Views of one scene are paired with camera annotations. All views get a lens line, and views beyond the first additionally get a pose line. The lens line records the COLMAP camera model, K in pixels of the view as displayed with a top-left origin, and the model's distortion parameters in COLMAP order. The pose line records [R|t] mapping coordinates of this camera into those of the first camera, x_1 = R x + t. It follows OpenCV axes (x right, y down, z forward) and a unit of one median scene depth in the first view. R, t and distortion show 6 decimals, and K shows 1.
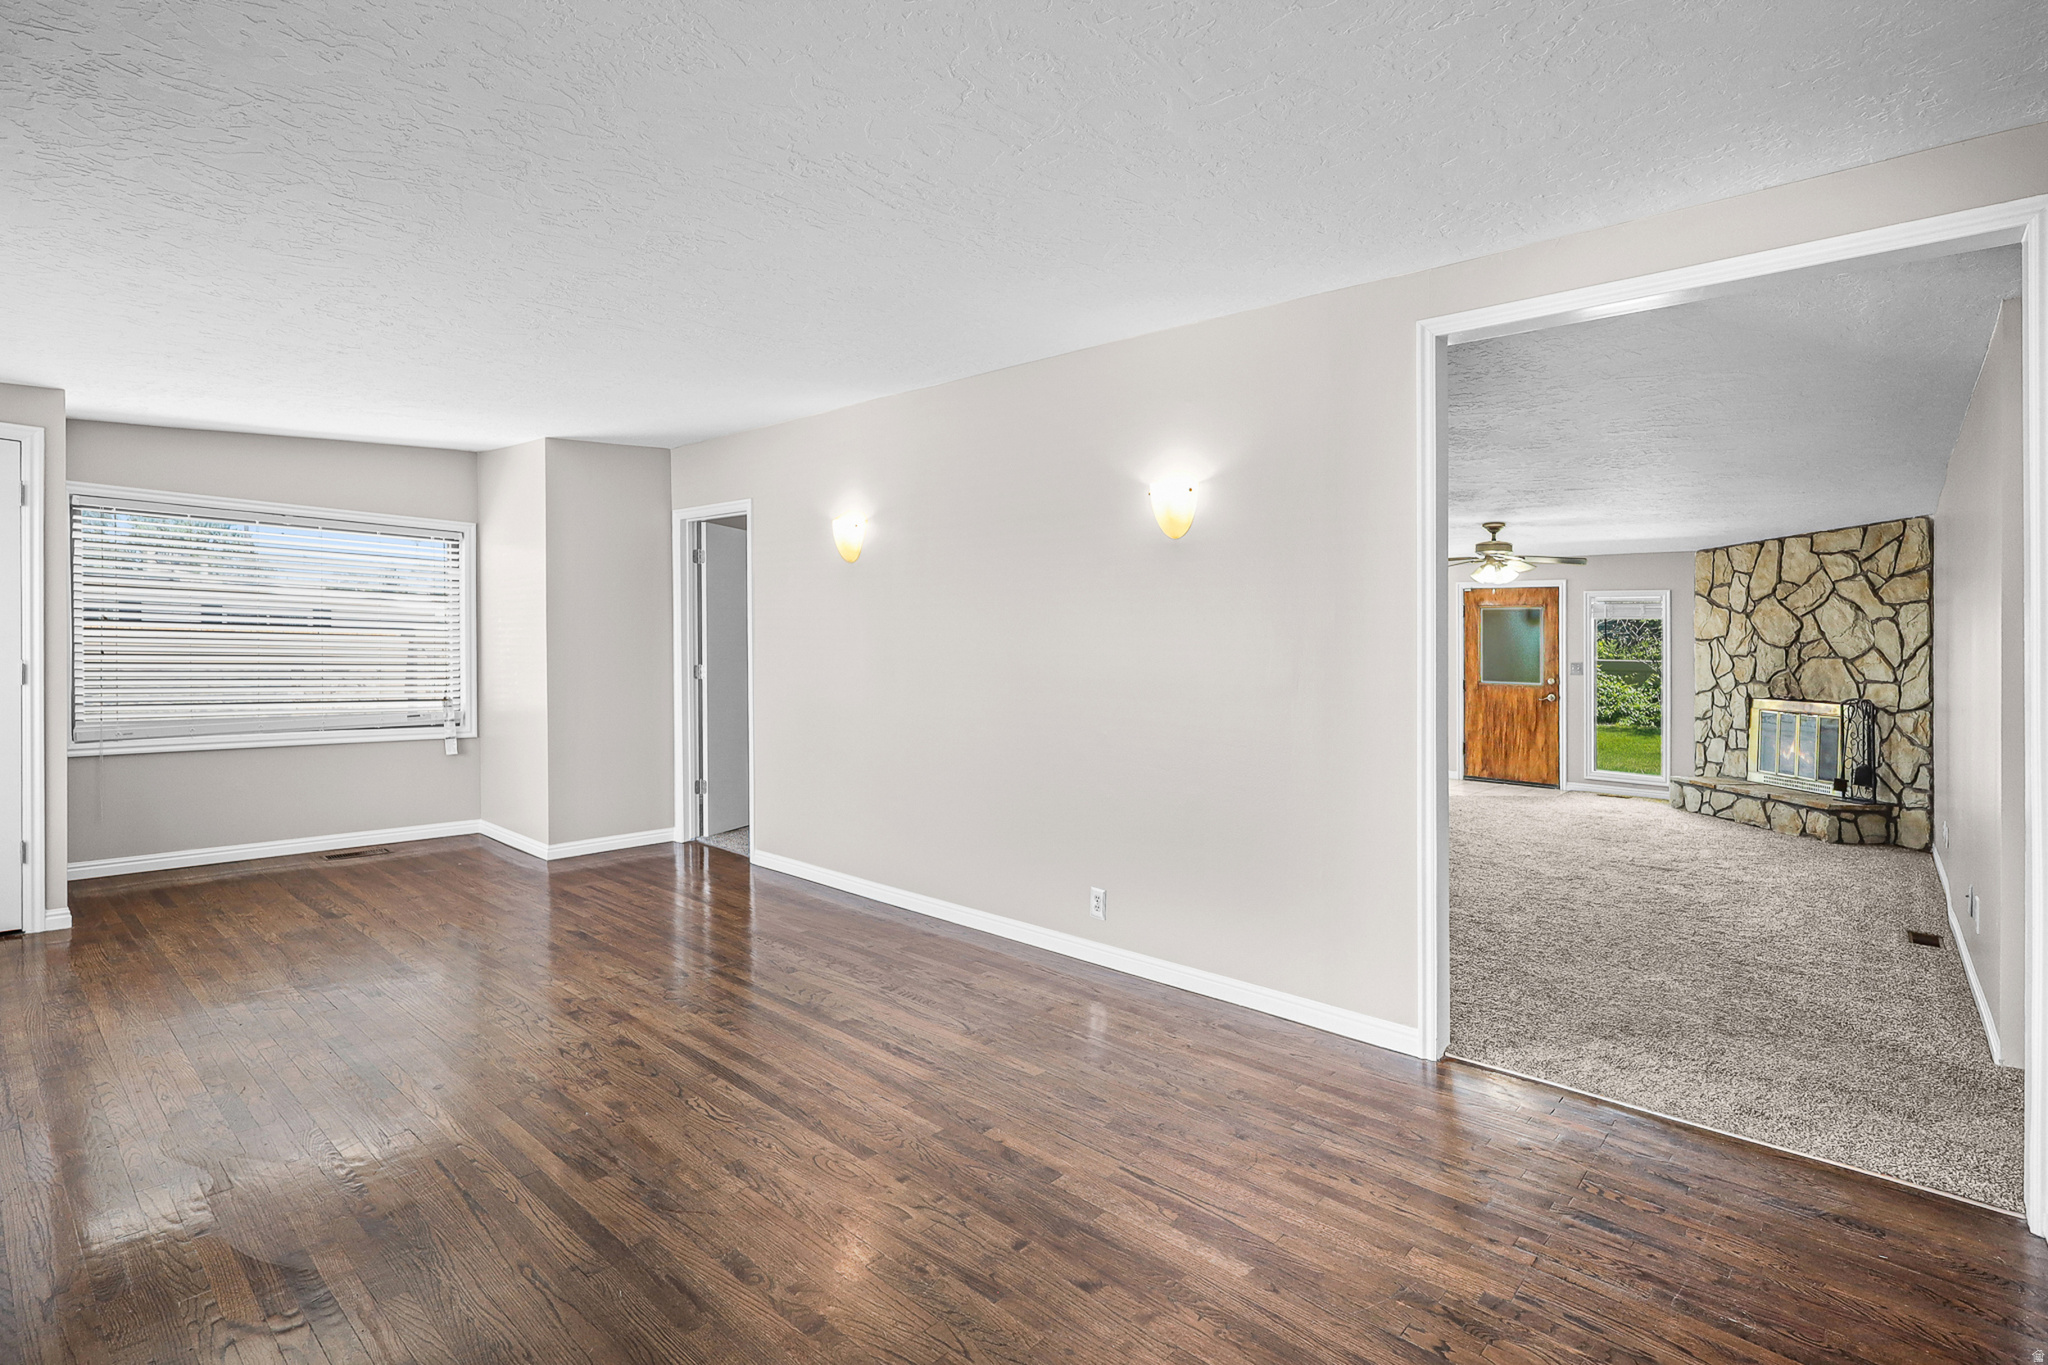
lens RADIAL K [[963.0, 0, 1027.1], [0, 963.0, 646.5], [0, 0, 1]] dist [-0.002337, -0.000342]
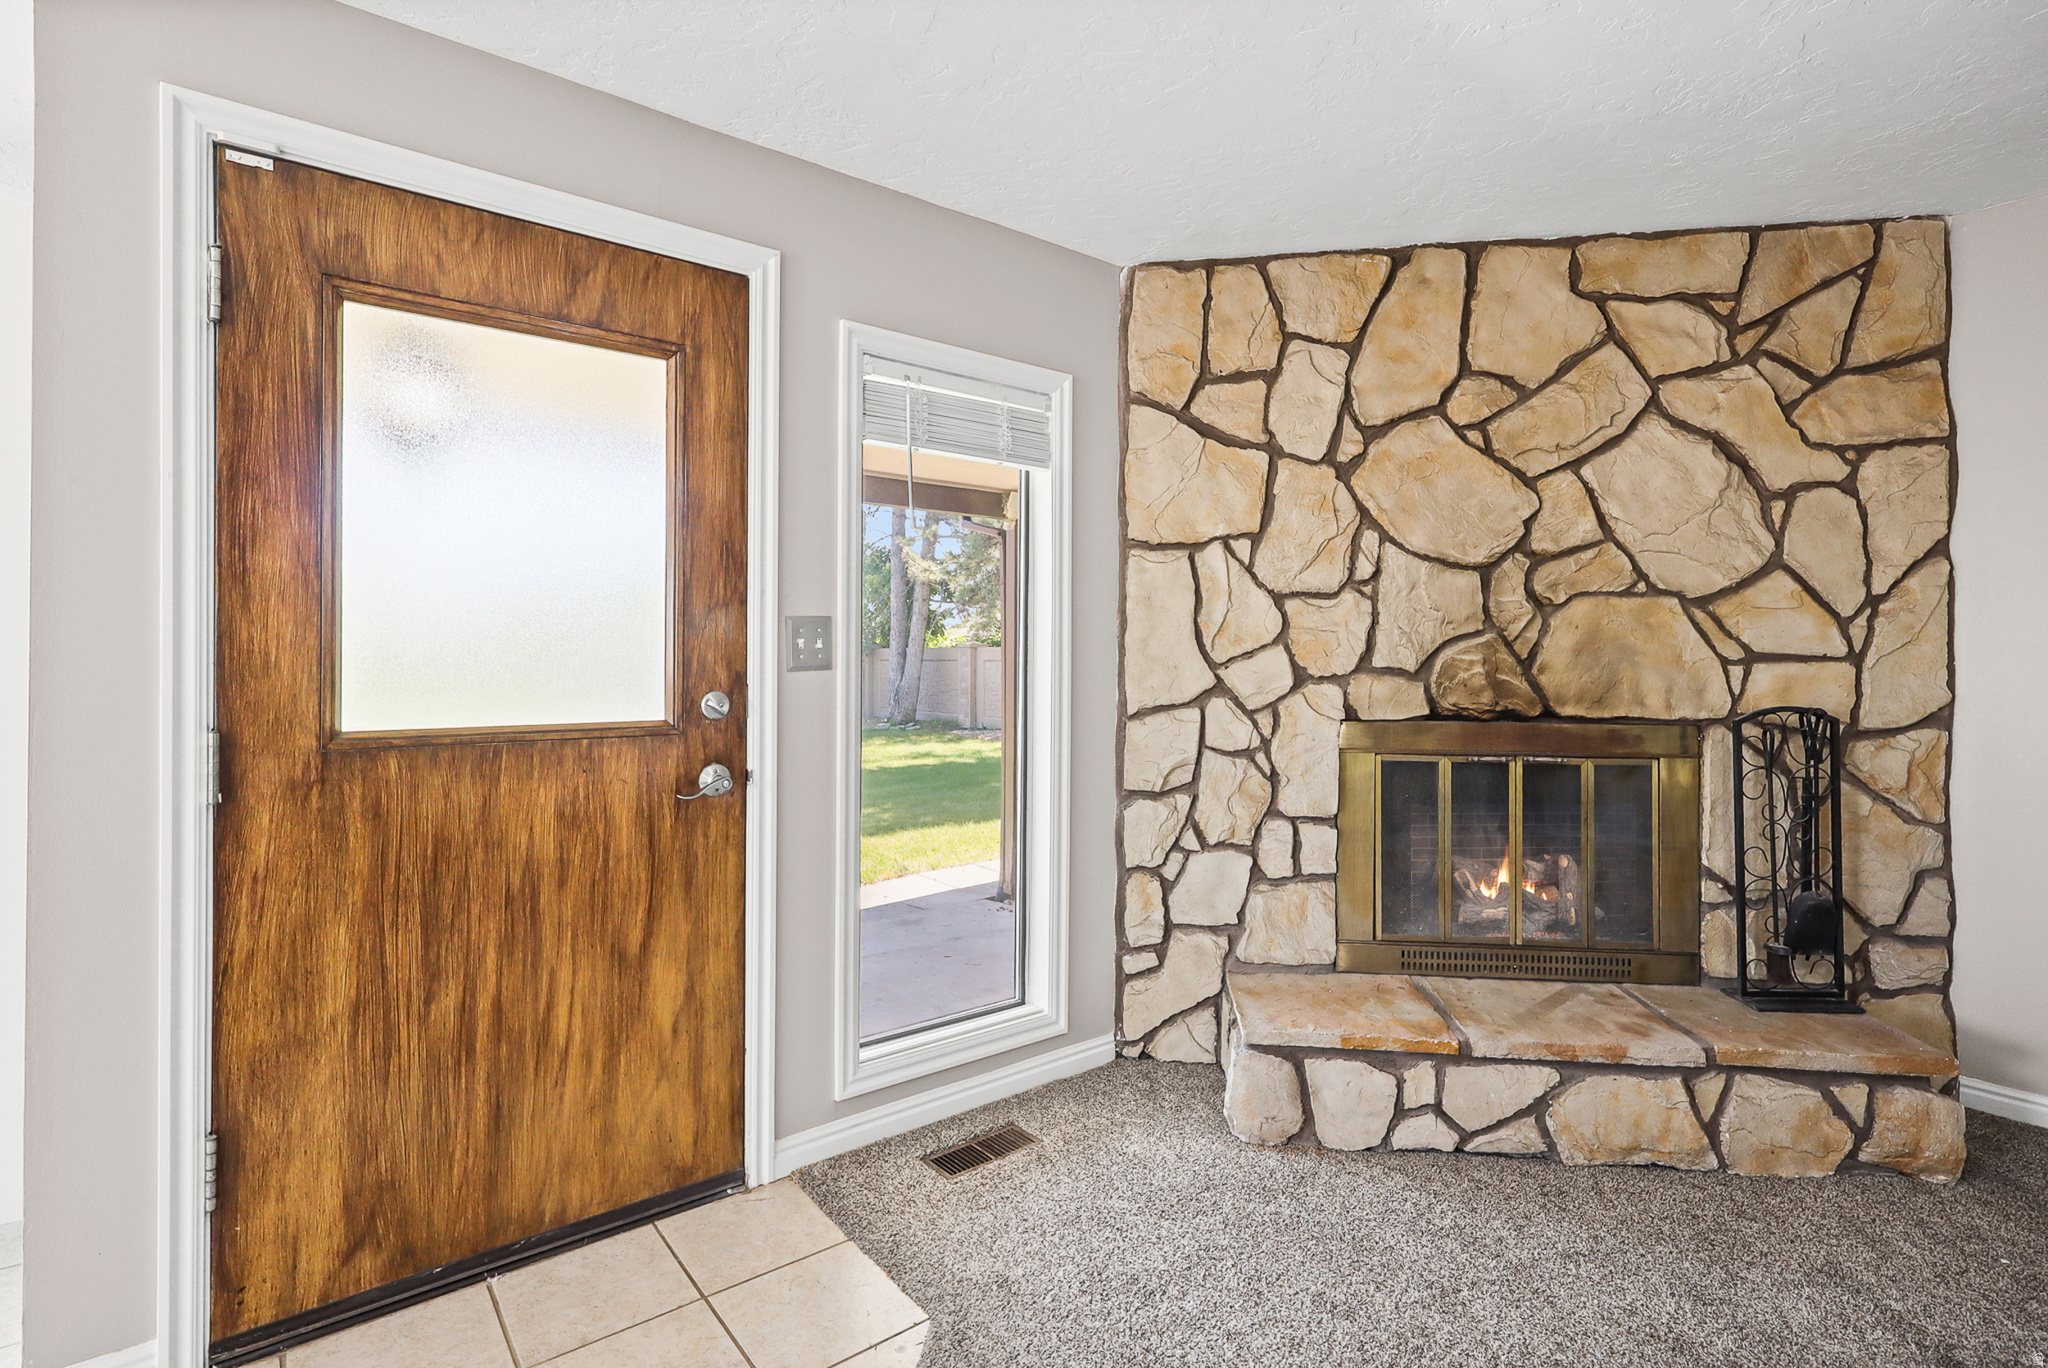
lens RADIAL K [[986.9, 0, 1042.2], [0, 986.9, 644.8], [0, 0, 1]] dist [0.001928, 0.000251]
pose [[0.175770, -0.008874, 0.984391, 0.428836], [-0.000300, 0.999959, 0.009068, 0.026027], [-0.984431, -0.001889, 0.175760, 1.123643]]
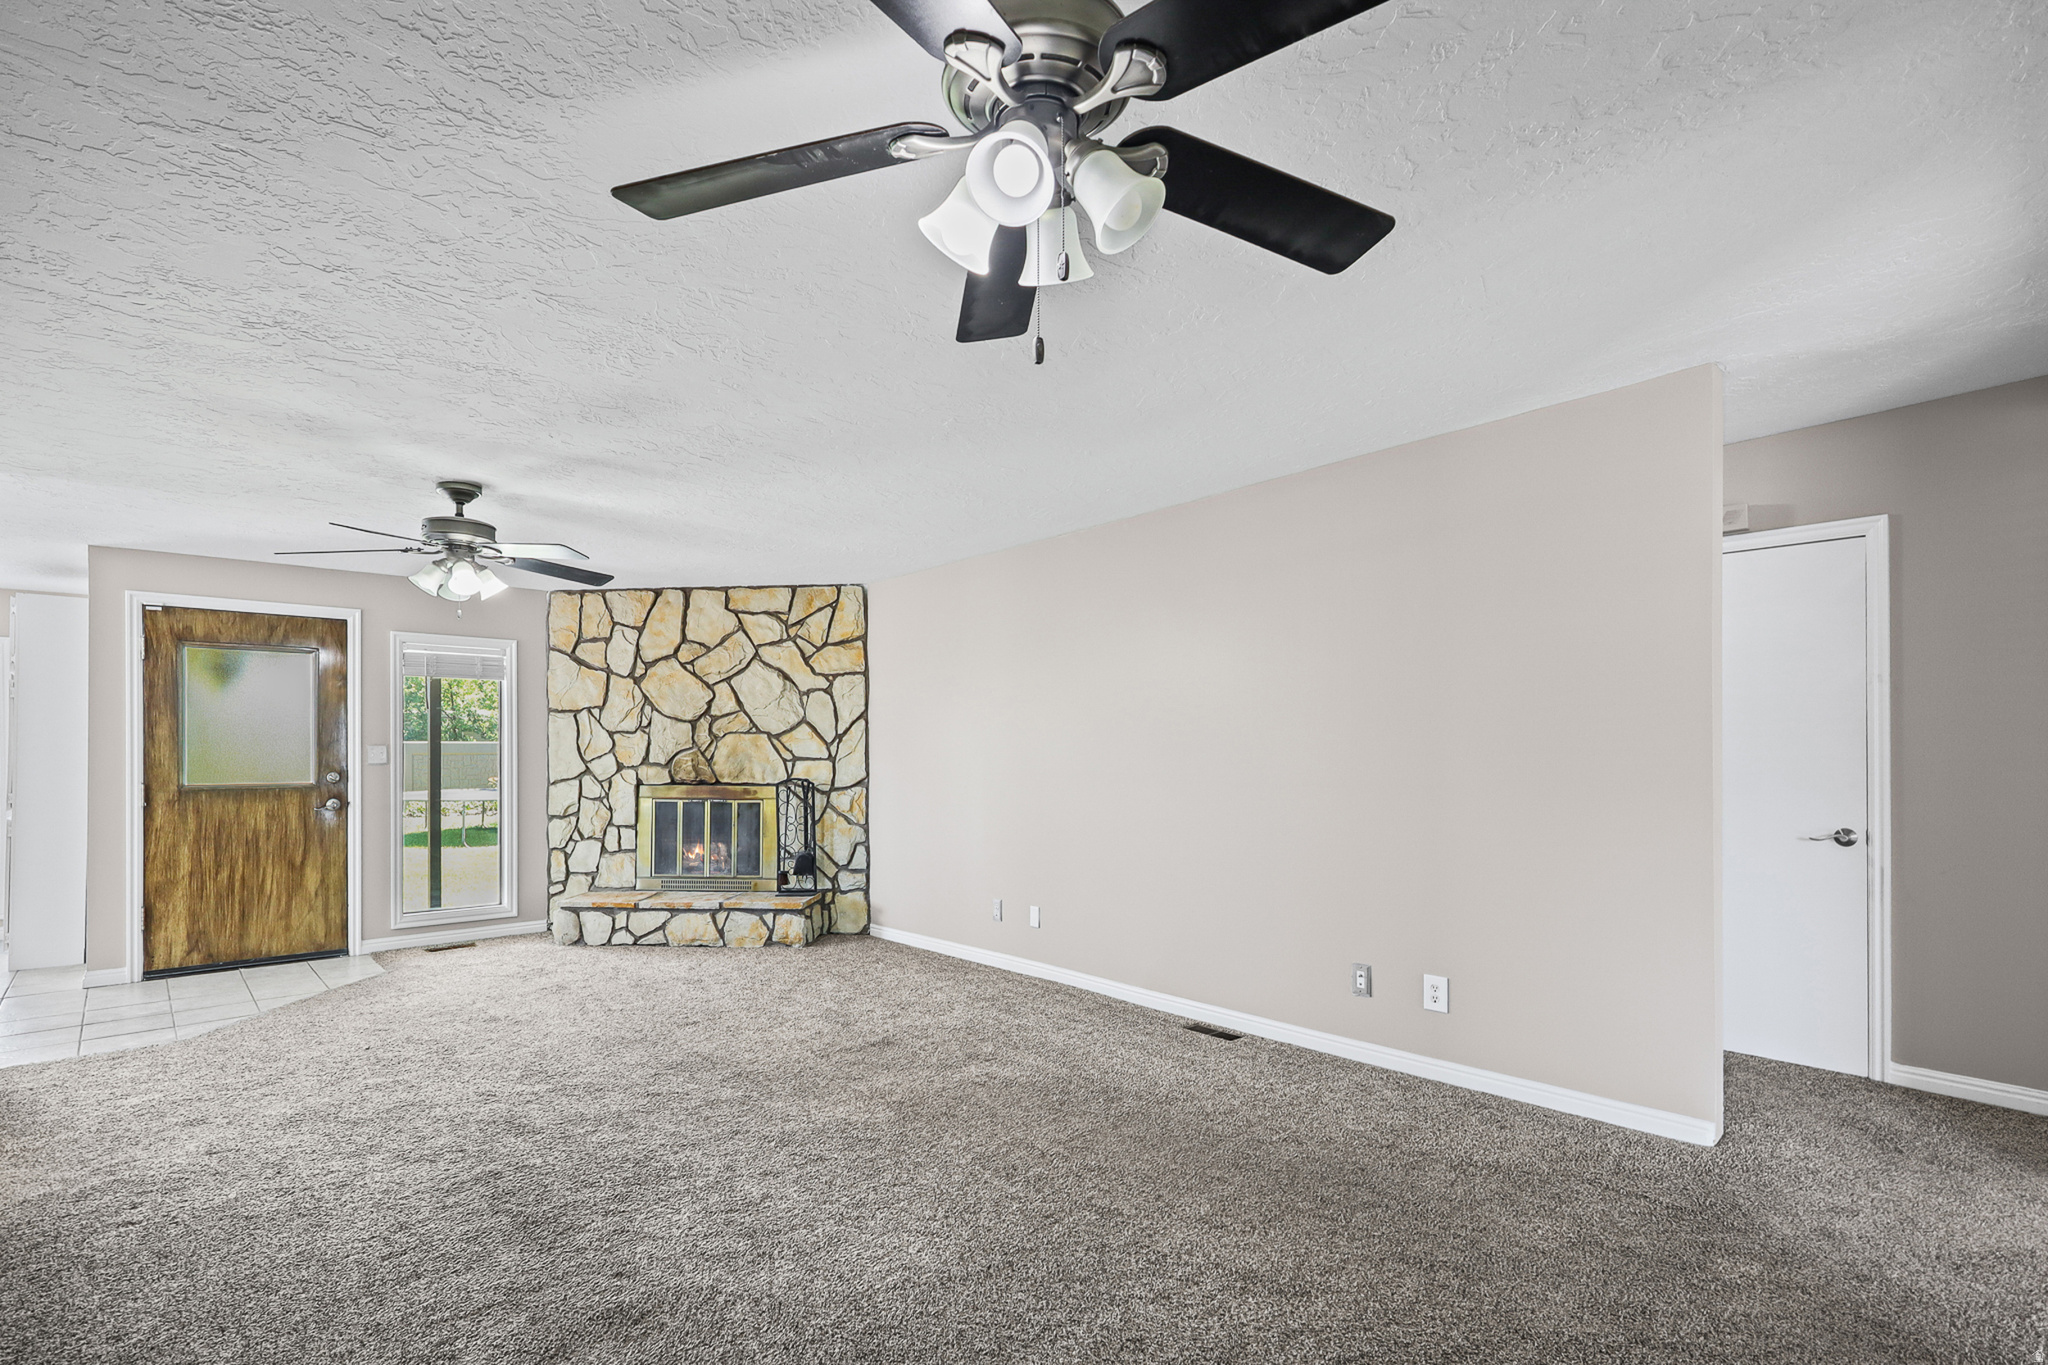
lens RADIAL K [[956.7, 0, 1021.1], [0, 956.7, 739.9], [0, 0, 1]] dist [0.001717, 0.000291]
pose [[0.104946, -0.014800, 0.994368, 0.000885], [-0.001579, 0.999886, 0.015049, 0.004214], [-0.994477, -0.003150, 0.104910, 0.650906]]
